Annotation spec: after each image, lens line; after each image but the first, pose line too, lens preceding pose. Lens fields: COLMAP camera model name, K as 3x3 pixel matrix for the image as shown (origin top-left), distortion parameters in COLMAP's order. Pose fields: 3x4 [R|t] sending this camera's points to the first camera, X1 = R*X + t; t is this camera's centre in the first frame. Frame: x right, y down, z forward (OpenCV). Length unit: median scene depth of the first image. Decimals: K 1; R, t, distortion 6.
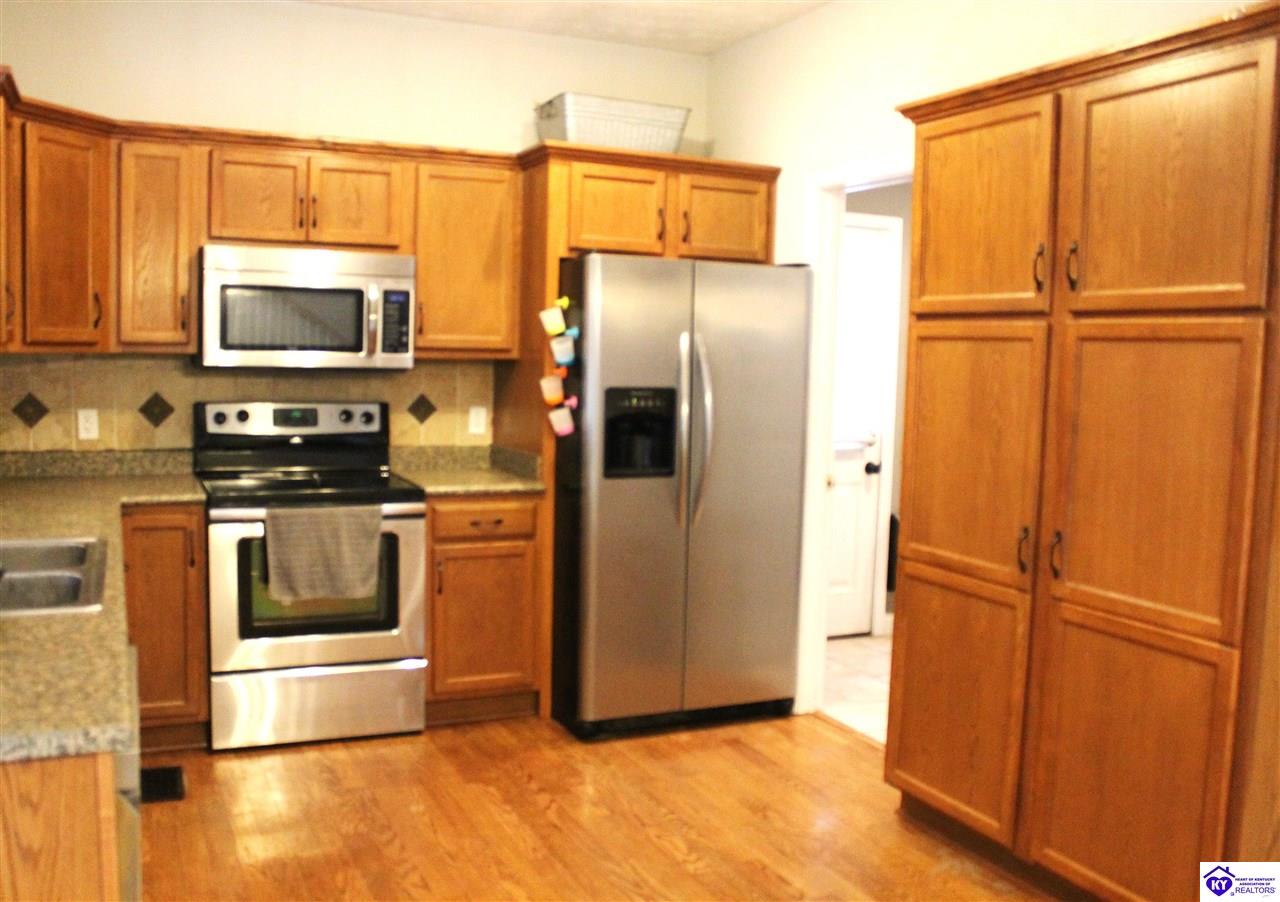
lens RADIAL K [[1167.5, 0, 640.0], [0, 1167.5, 451.0], [0, 0, 1]] dist [-0.147543, 0.119977]
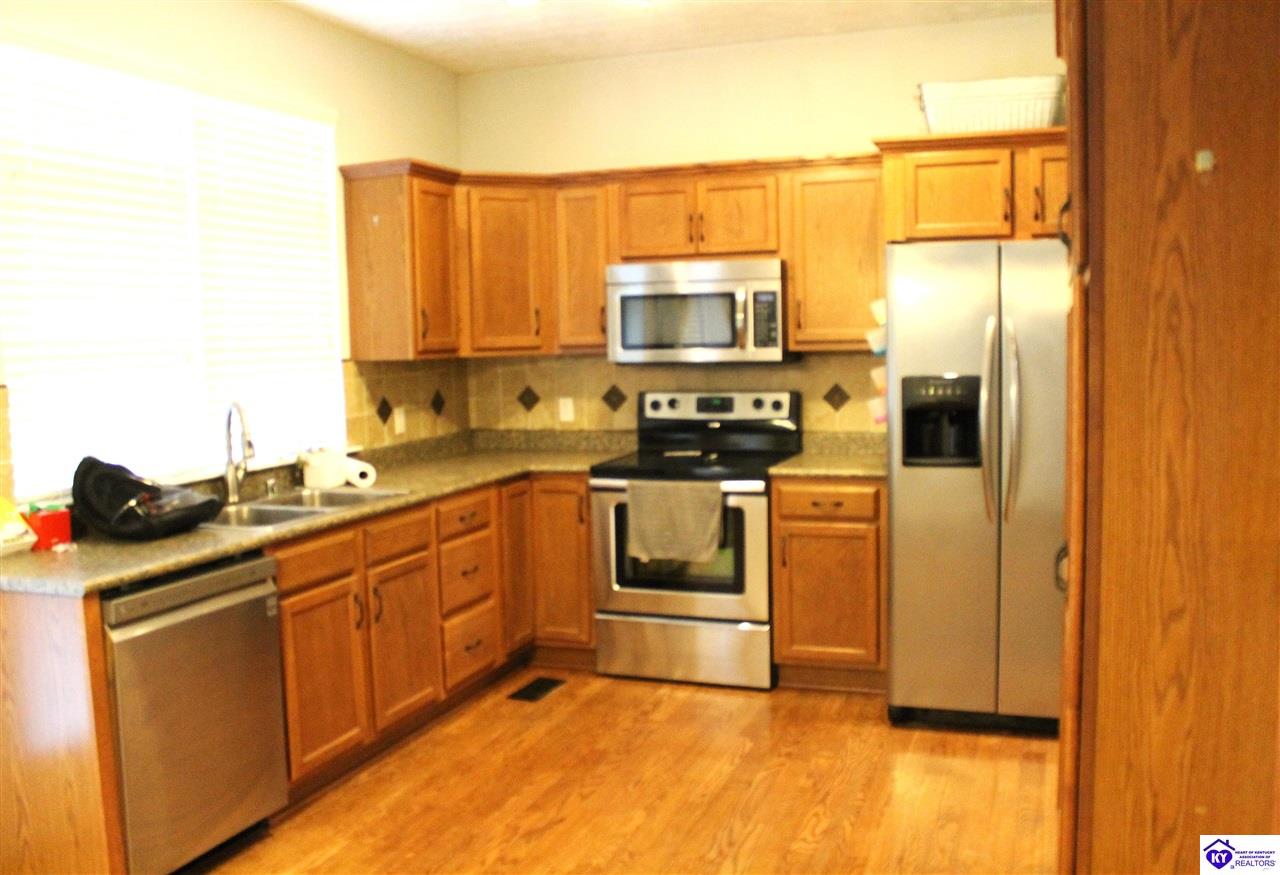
lens RADIAL K [[1138.0, 0, 640.0], [0, 1138.0, 437.5], [0, 0, 1]] dist [-0.122829, 0.005744]
pose [[0.711738, 0.021239, -0.702124, 0.476577], [-0.021635, 0.999731, 0.008310, -0.004436], [0.702112, 0.009276, 0.712006, 0.140738]]
